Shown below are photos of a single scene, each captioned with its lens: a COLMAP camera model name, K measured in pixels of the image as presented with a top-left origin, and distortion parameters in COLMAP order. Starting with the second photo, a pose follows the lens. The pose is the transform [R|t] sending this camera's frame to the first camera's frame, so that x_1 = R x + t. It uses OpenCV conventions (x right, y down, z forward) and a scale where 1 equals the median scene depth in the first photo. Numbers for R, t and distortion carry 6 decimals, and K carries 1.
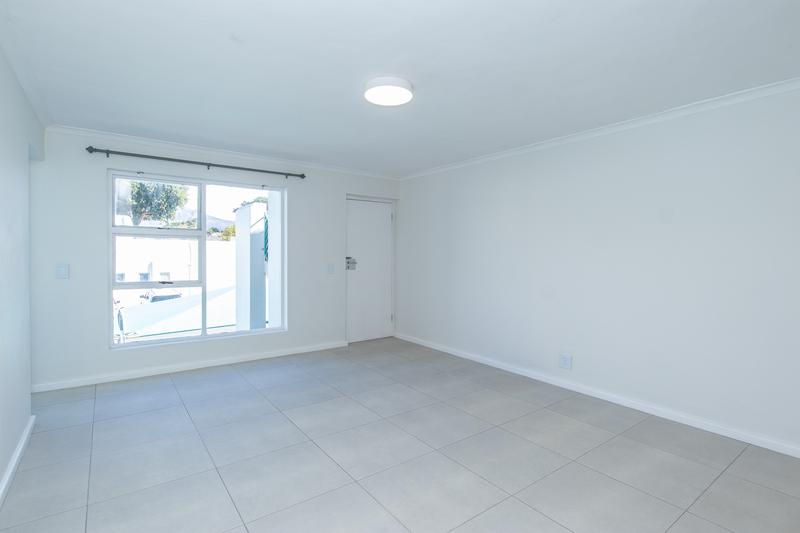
lens RADIAL K [[400.7, 0, 402.3], [0, 400.7, 254.3], [0, 0, 1]] dist [-0.003371, -0.000536]
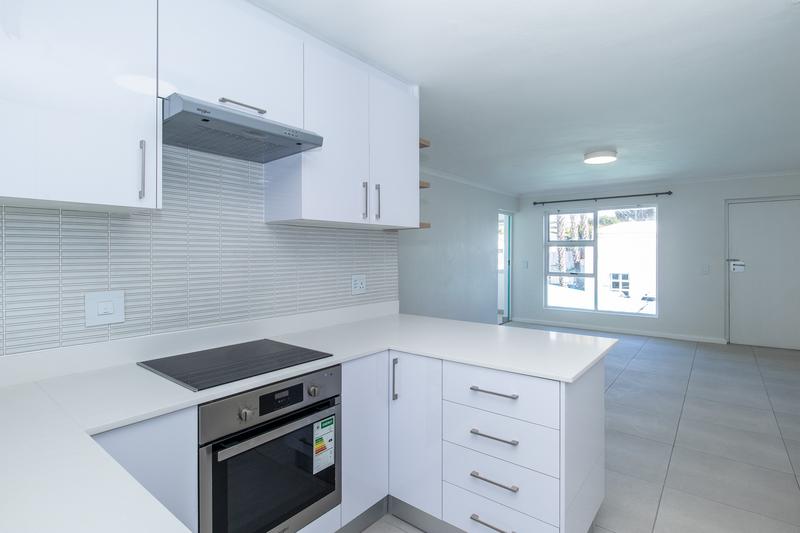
lens RADIAL K [[400.7, 0, 402.3], [0, 400.7, 254.3], [0, 0, 1]] dist [-0.003371, -0.000536]
pose [[0.252094, 0.001943, -0.967701, 0.799909], [0.007066, 0.999968, 0.003848, -0.021127], [0.967677, -0.007808, 0.252073, -0.104478]]
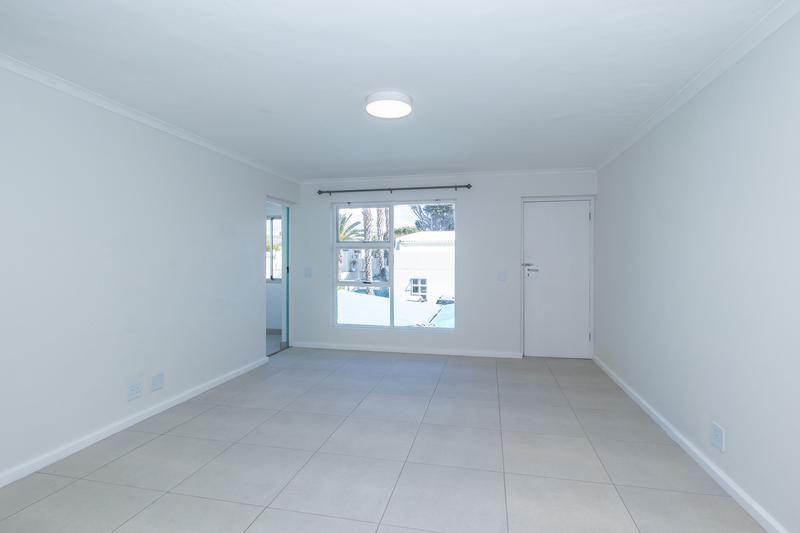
lens RADIAL K [[408.9, 0, 400.0], [0, 408.9, 266.5], [0, 0, 1]] dist [-0.000673, -0.000106]
pose [[0.648767, 0.012194, -0.760890, 0.490433], [0.004832, 0.999785, 0.020143, -0.010462], [0.760972, -0.016745, 0.648568, 0.192146]]
